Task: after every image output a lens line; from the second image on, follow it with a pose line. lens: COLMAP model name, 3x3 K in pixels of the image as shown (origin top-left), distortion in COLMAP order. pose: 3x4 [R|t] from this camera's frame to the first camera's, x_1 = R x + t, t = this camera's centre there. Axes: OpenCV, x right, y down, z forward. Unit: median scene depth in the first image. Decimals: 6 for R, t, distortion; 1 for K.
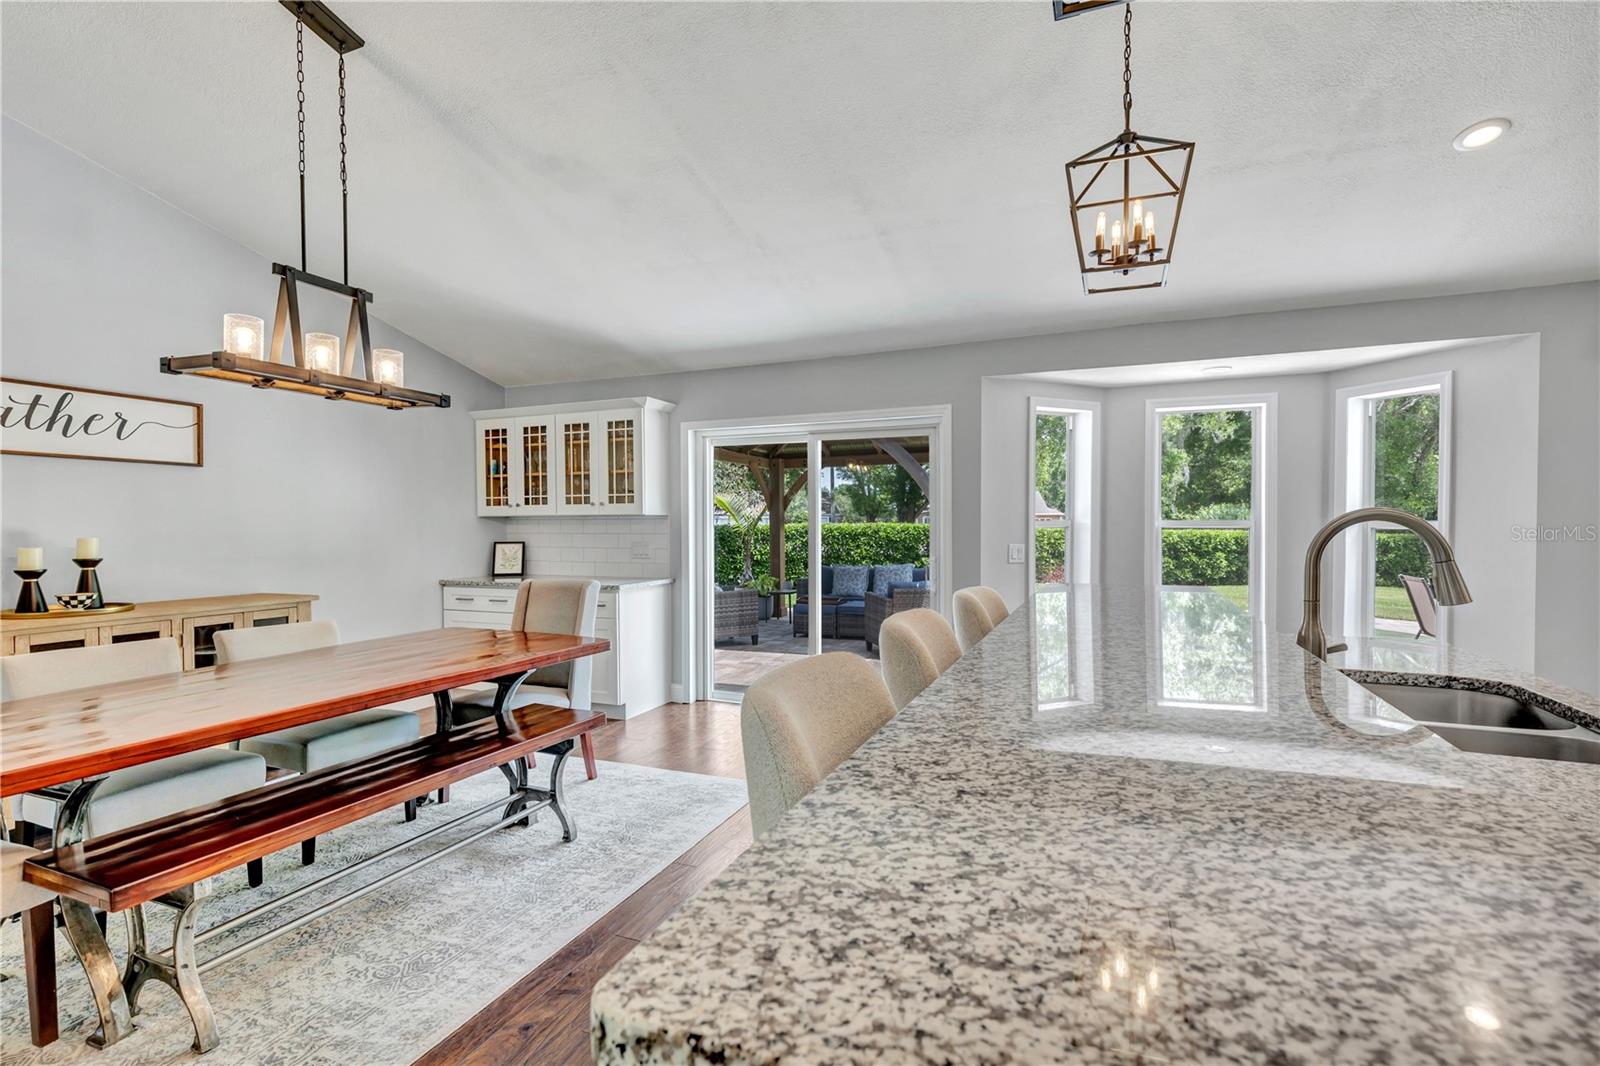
lens RADIAL K [[736.9, 0, 812.4], [0, 736.9, 540.5], [0, 0, 1]] dist [0.010378, -0.003889]
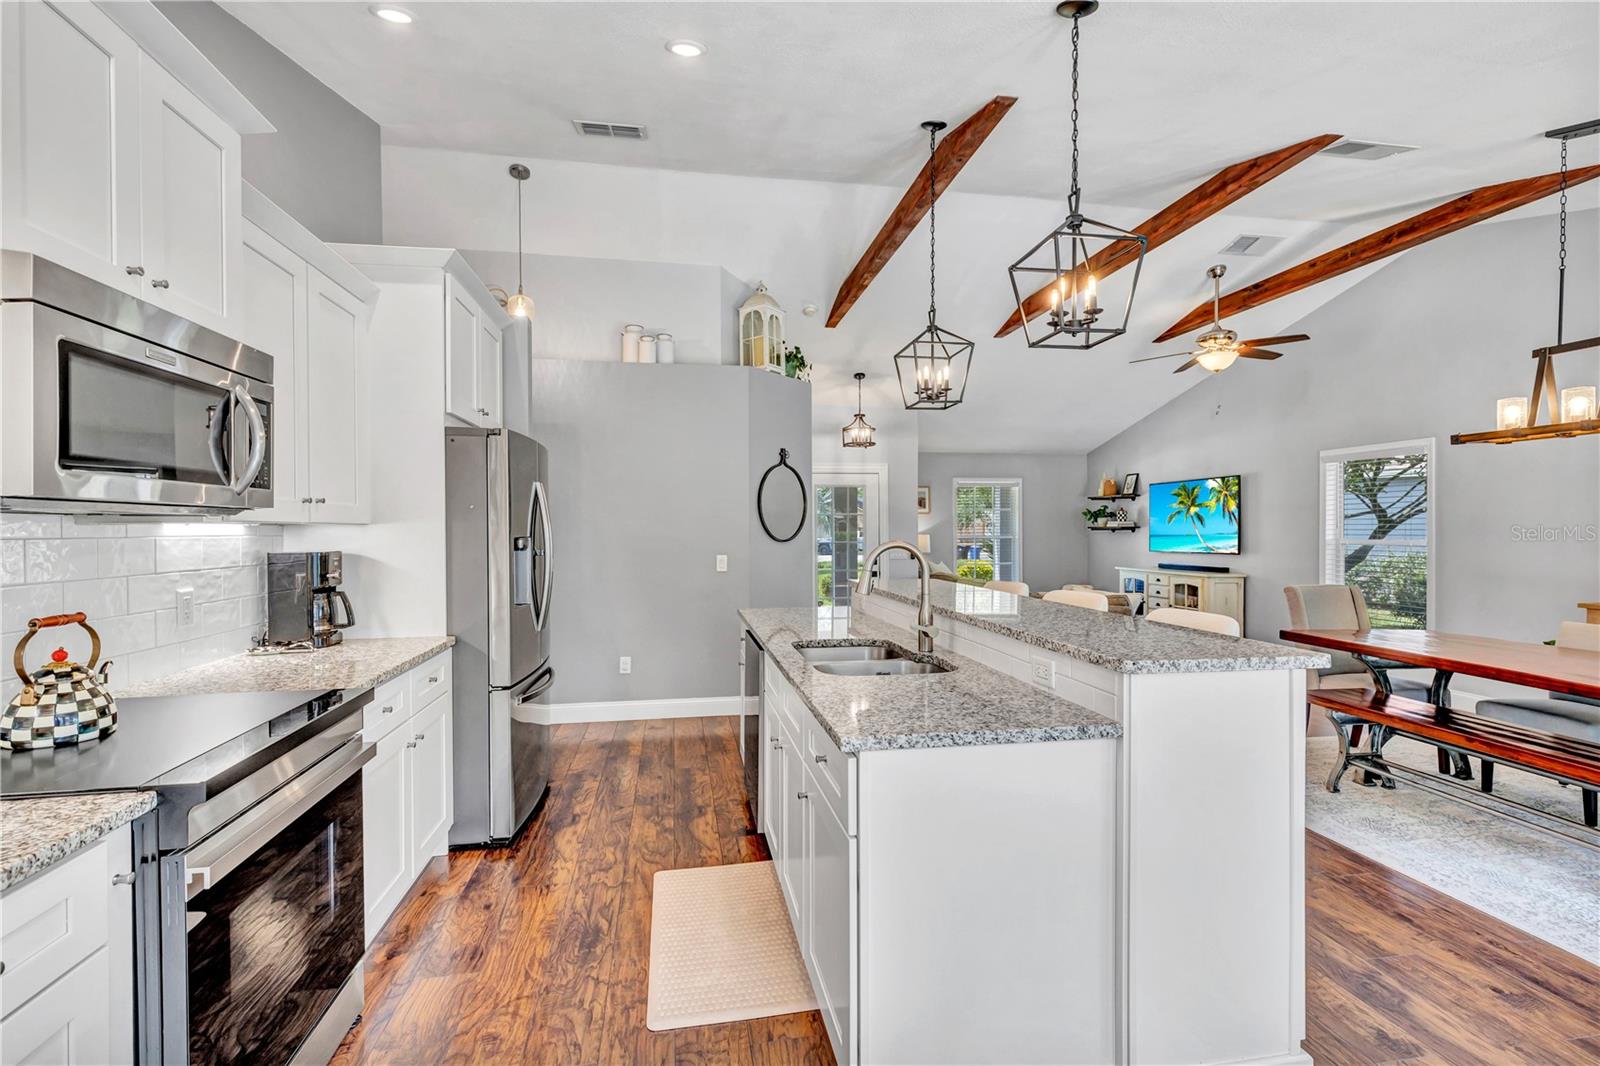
lens RADIAL K [[736.9, 0, 786.9], [0, 736.9, 535.3], [0, 0, 1]] dist [0.010378, -0.003889]
pose [[-0.855430, 0.010031, -0.517822, 0.575696], [-0.006972, 0.999499, 0.030880, -0.032274], [0.517872, 0.030026, -0.854931, 0.722172]]
